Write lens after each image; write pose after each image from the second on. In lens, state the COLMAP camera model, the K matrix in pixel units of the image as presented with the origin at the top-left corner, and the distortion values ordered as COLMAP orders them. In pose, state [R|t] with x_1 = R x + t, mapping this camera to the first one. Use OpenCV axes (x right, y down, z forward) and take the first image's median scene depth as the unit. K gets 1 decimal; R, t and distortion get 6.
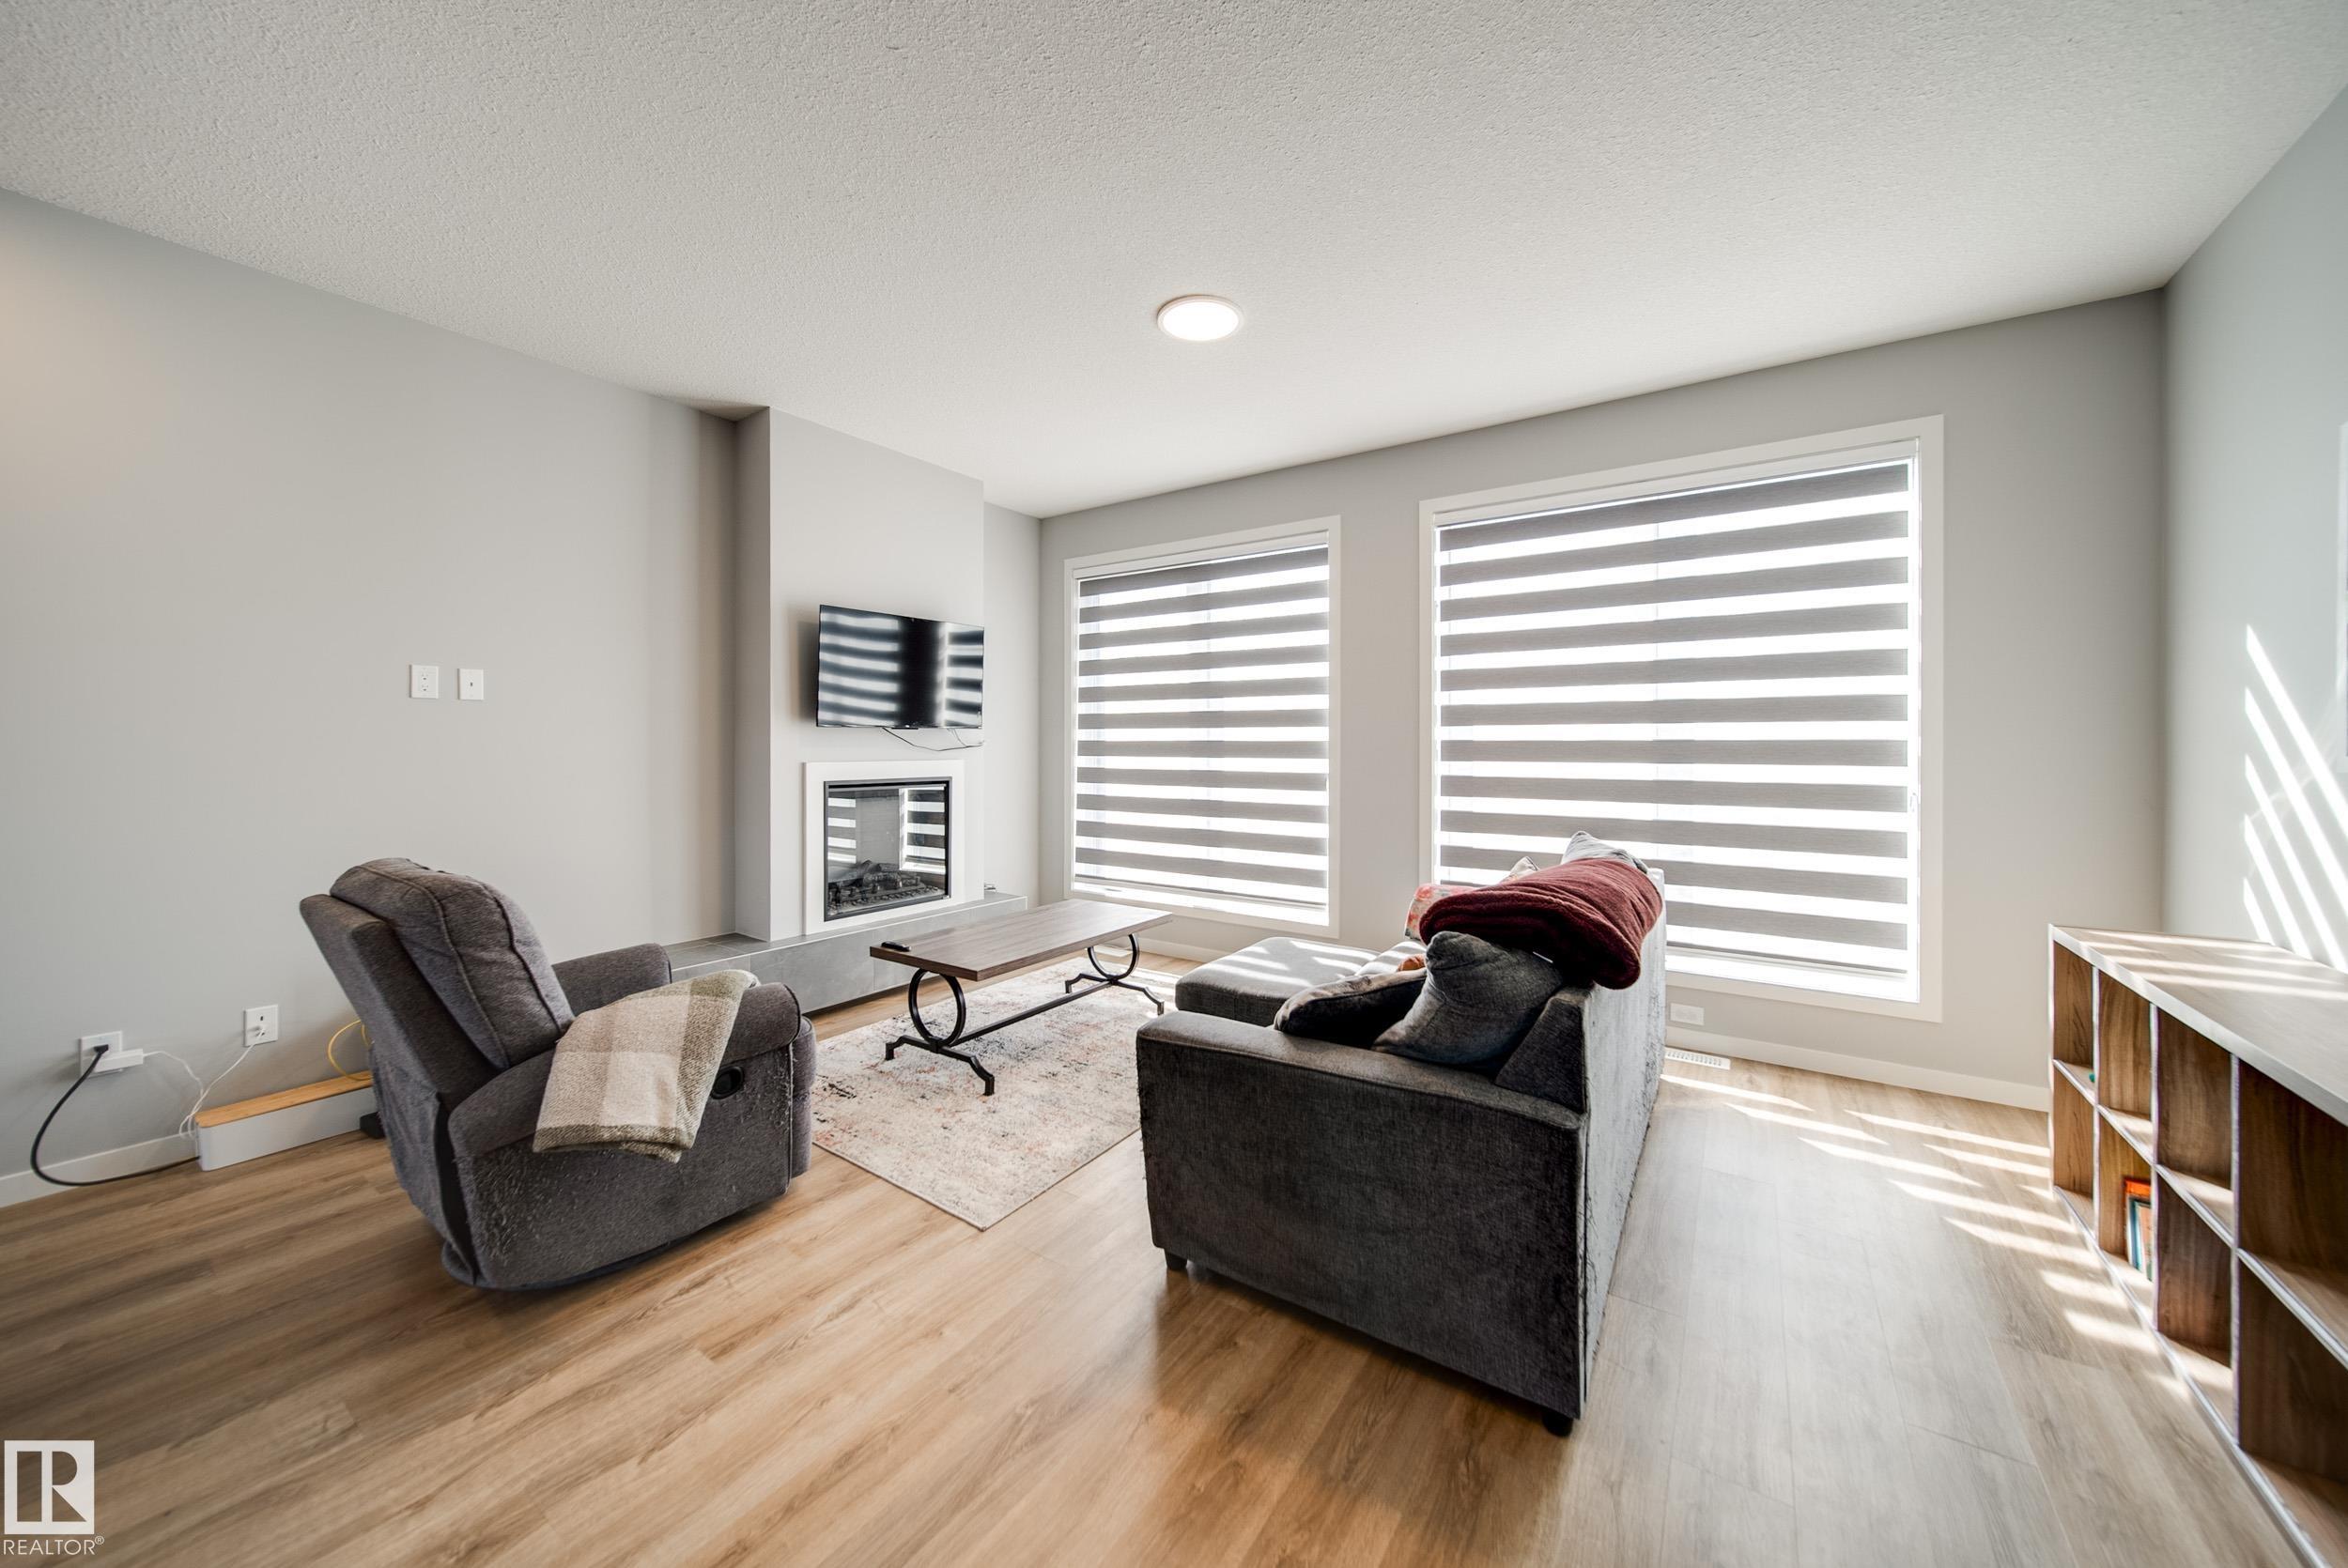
lens RADIAL K [[840.8, 0, 1159.6], [0, 840.8, 735.8], [0, 0, 1]] dist [-0.000144, -0.001622]
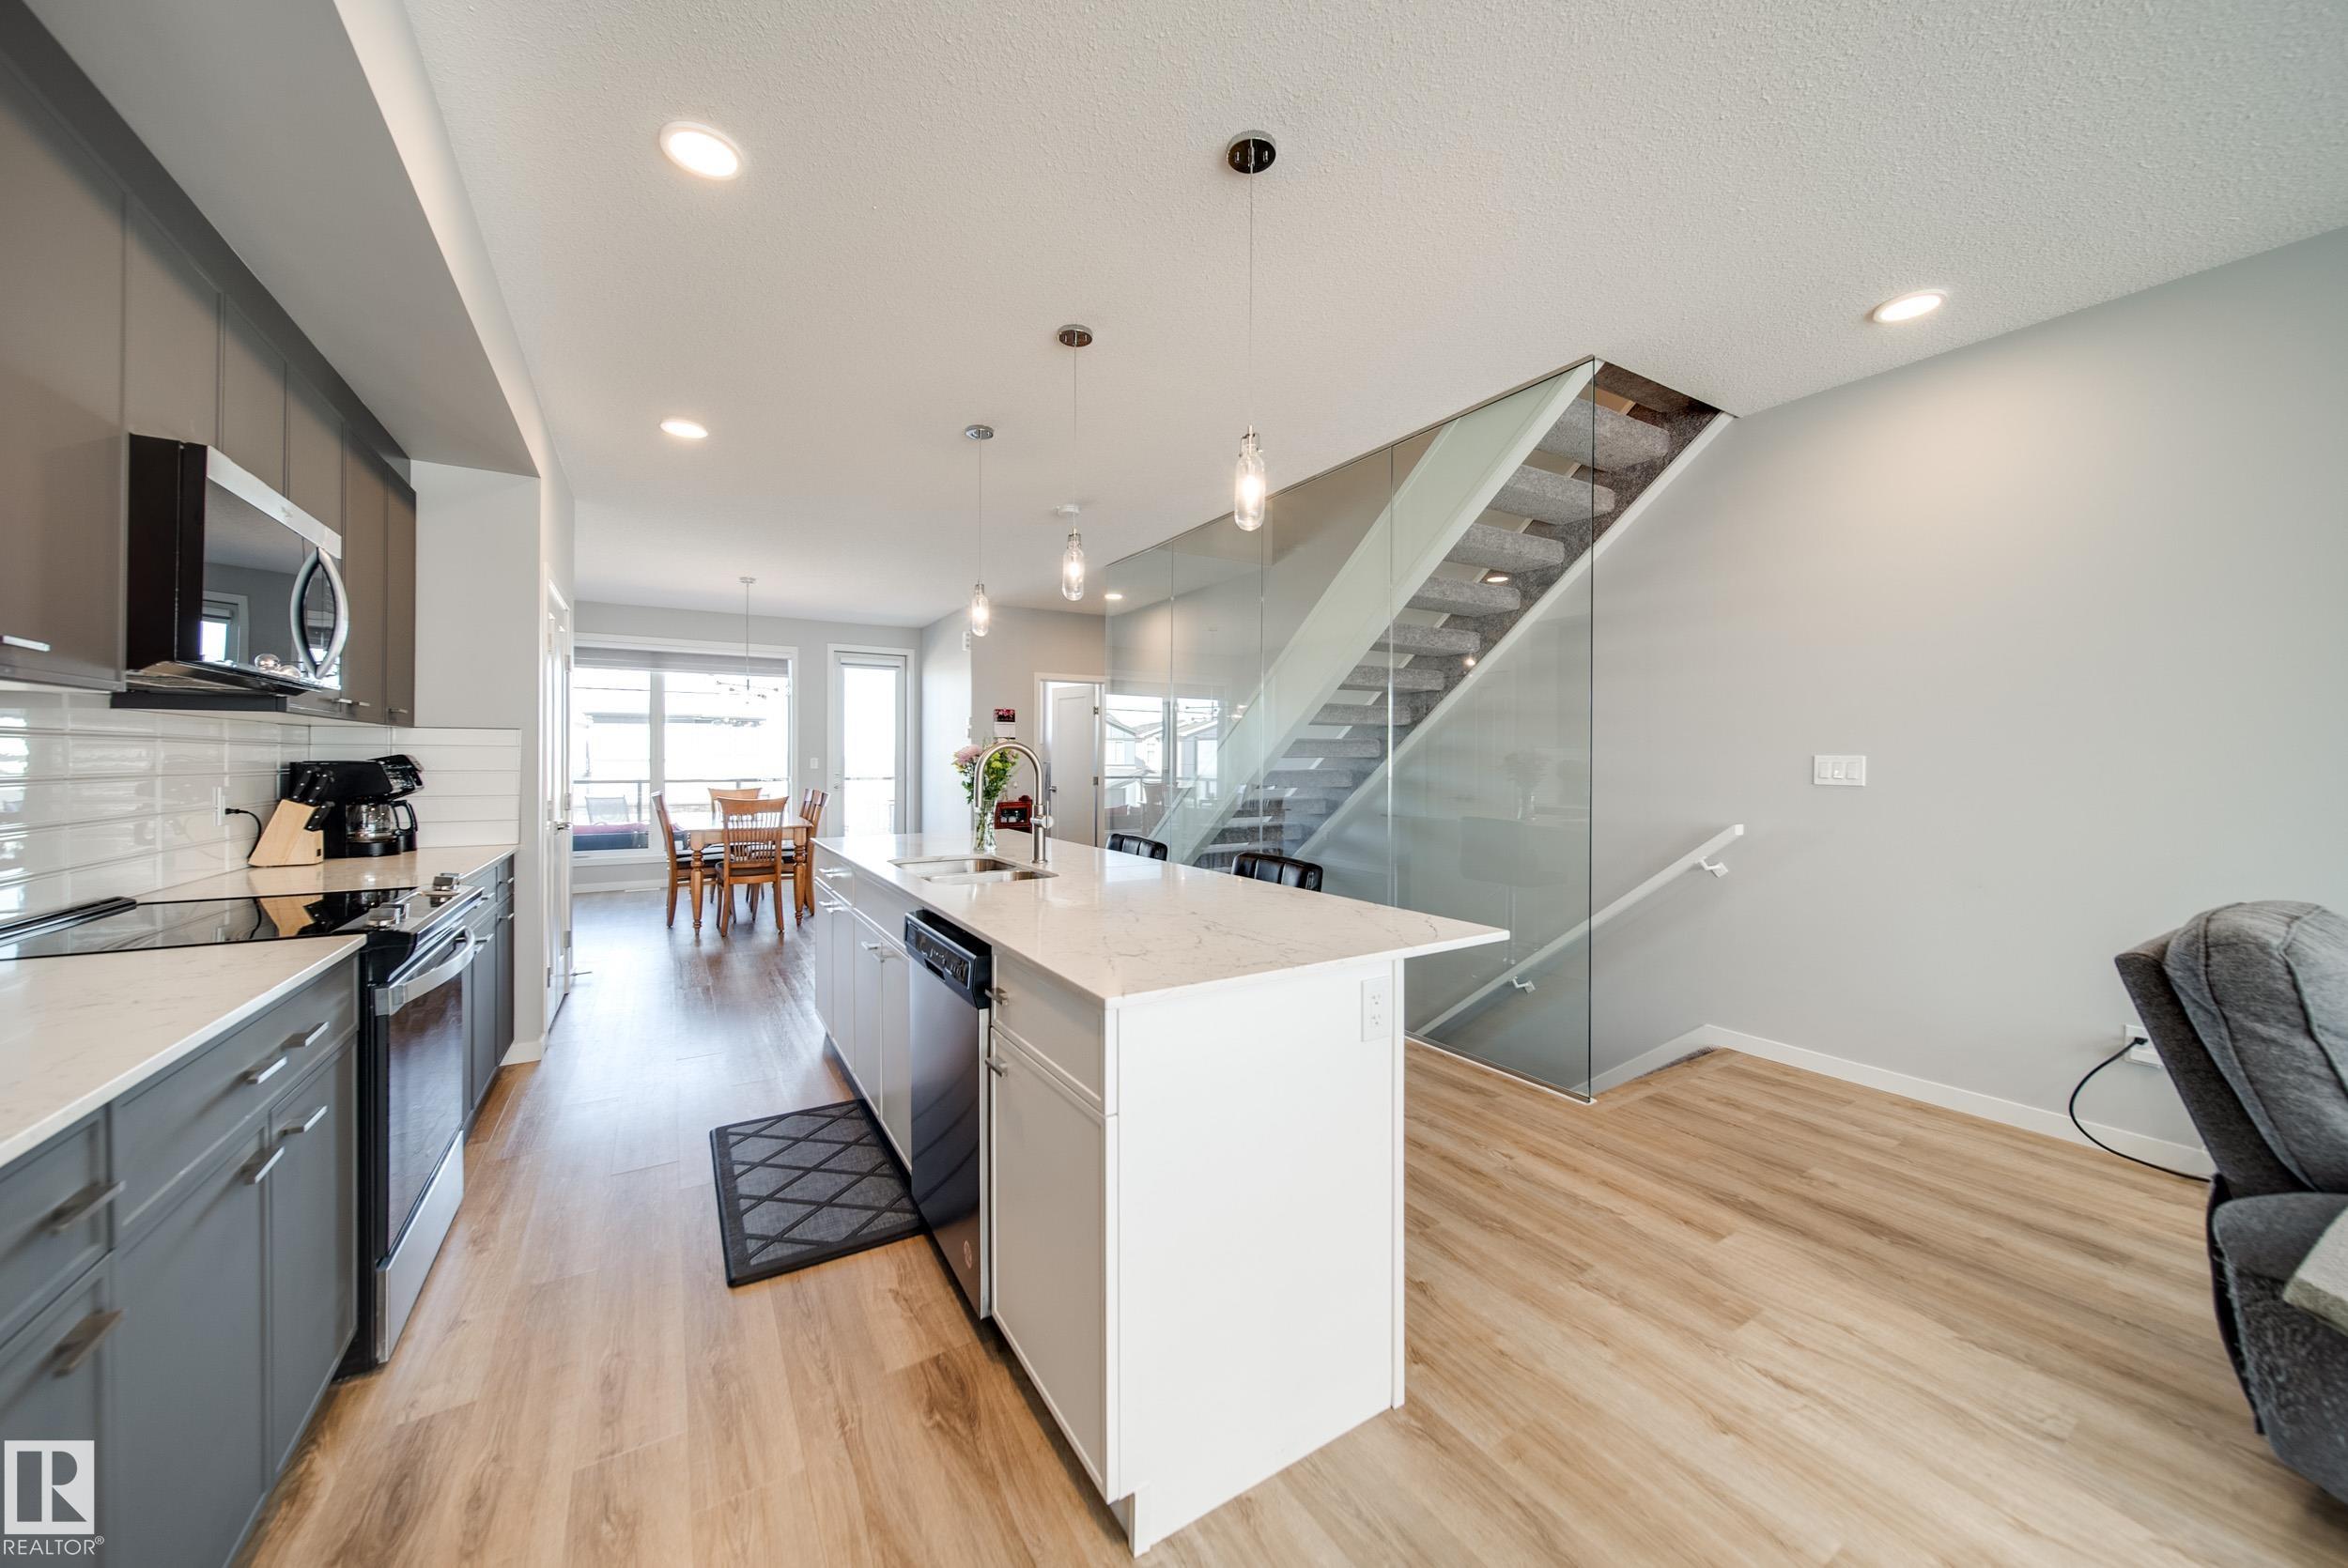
lens RADIAL K [[840.8, 0, 1176.3], [0, 840.8, 759.7], [0, 0, 1]] dist [-0.000144, -0.001622]
pose [[-0.402237, -0.003502, -0.915529, 0.332628], [0.006708, 0.999955, -0.006772, 0.004568], [0.915511, -0.008865, -0.402196, 0.371165]]
